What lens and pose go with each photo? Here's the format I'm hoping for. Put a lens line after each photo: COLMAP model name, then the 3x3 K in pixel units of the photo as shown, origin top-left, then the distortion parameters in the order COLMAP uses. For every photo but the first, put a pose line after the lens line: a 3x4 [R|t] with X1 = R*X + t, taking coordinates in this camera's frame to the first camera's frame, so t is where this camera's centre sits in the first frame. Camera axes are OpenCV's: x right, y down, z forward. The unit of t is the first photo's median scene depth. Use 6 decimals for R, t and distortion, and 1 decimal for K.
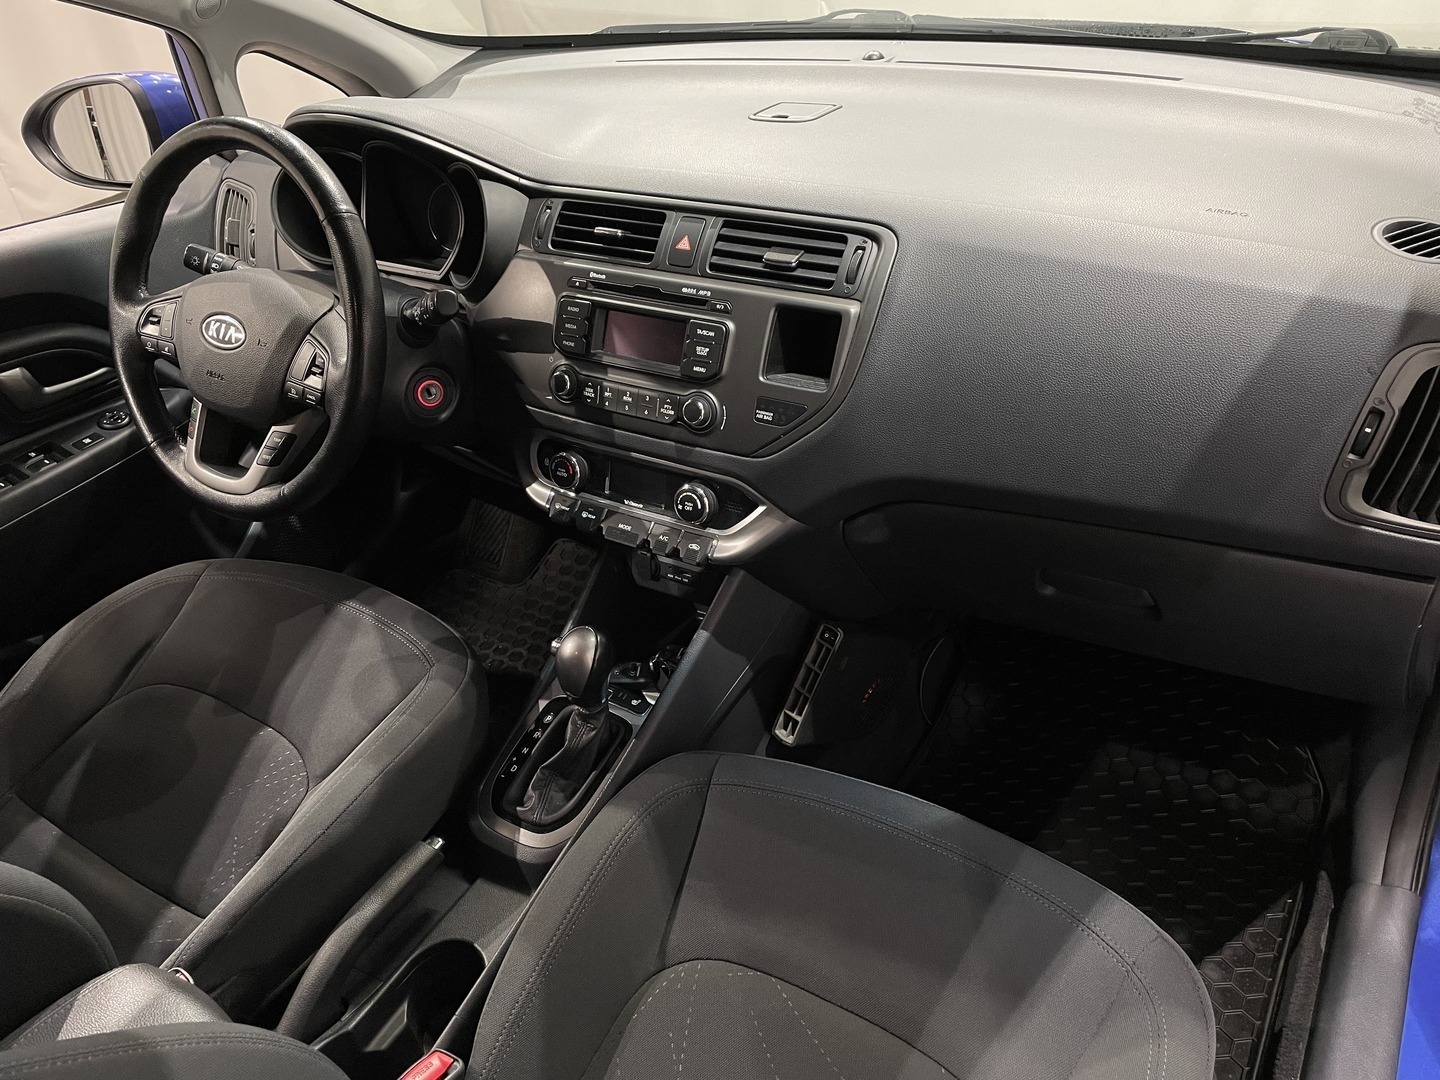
lens RADIAL K [[1061.6, 0, 723.9], [0, 1061.6, 546.3], [0, 0, 1]] dist [0.088288, -0.102463]
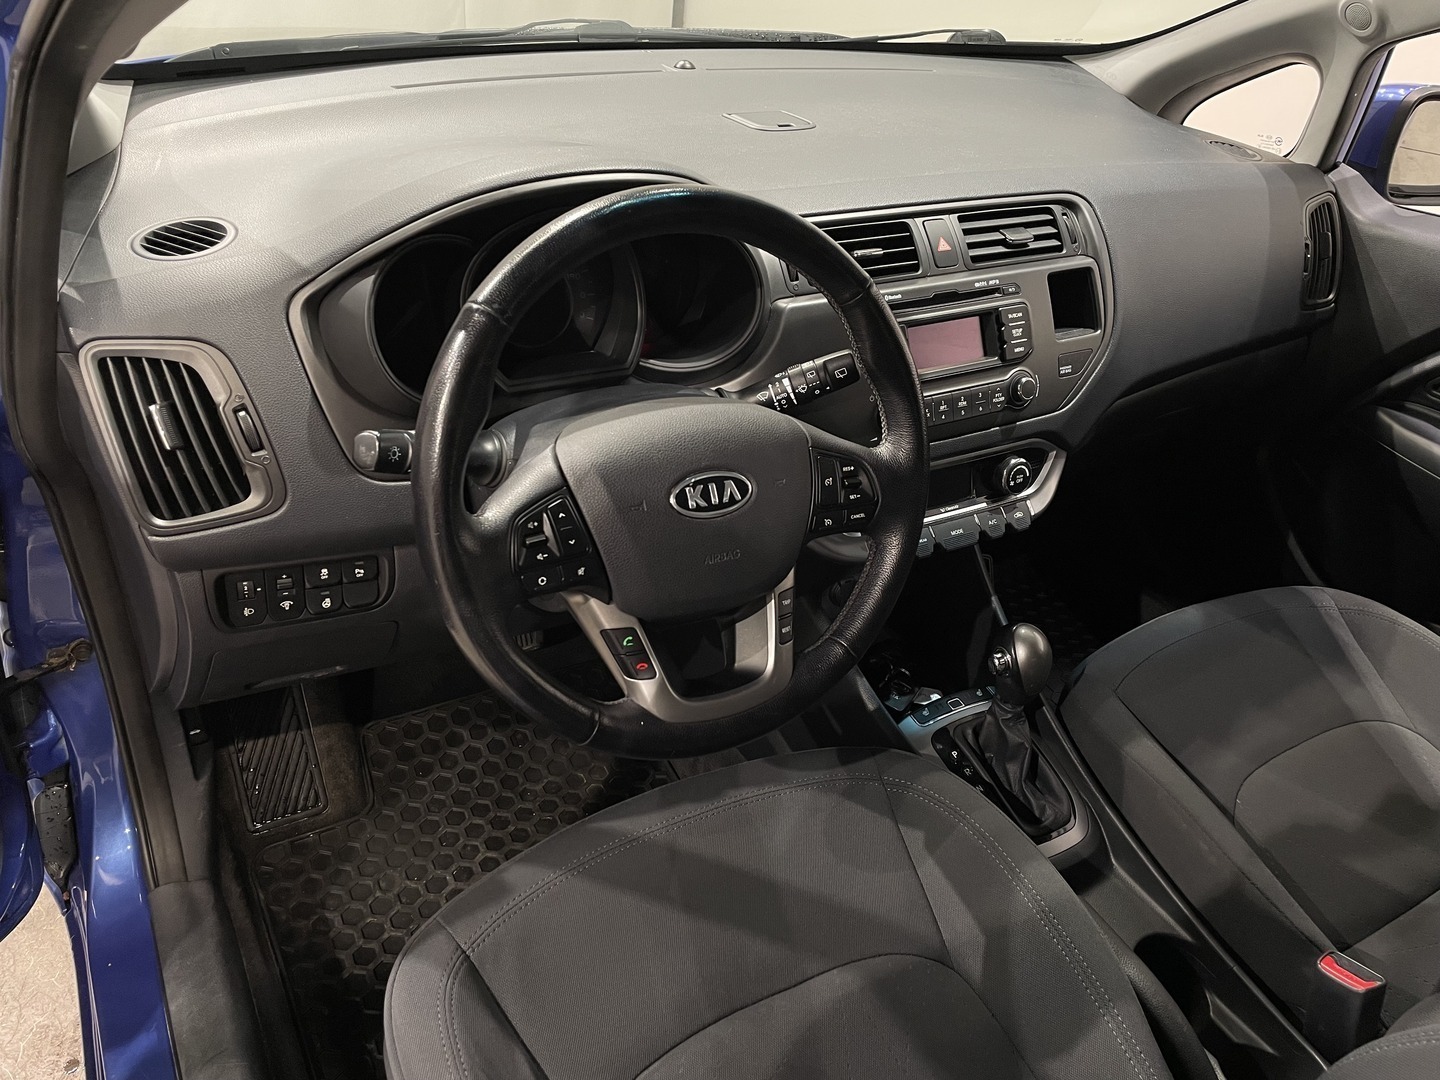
lens RADIAL K [[1061.6, 0, 723.9], [0, 1061.6, 546.3], [0, 0, 1]] dist [0.088288, -0.102463]
pose [[0.467465, -0.392662, 0.792019, -1.033740], [0.398622, 0.893309, 0.207605, -0.313595], [-0.789036, 0.218668, 0.574114, 0.622488]]
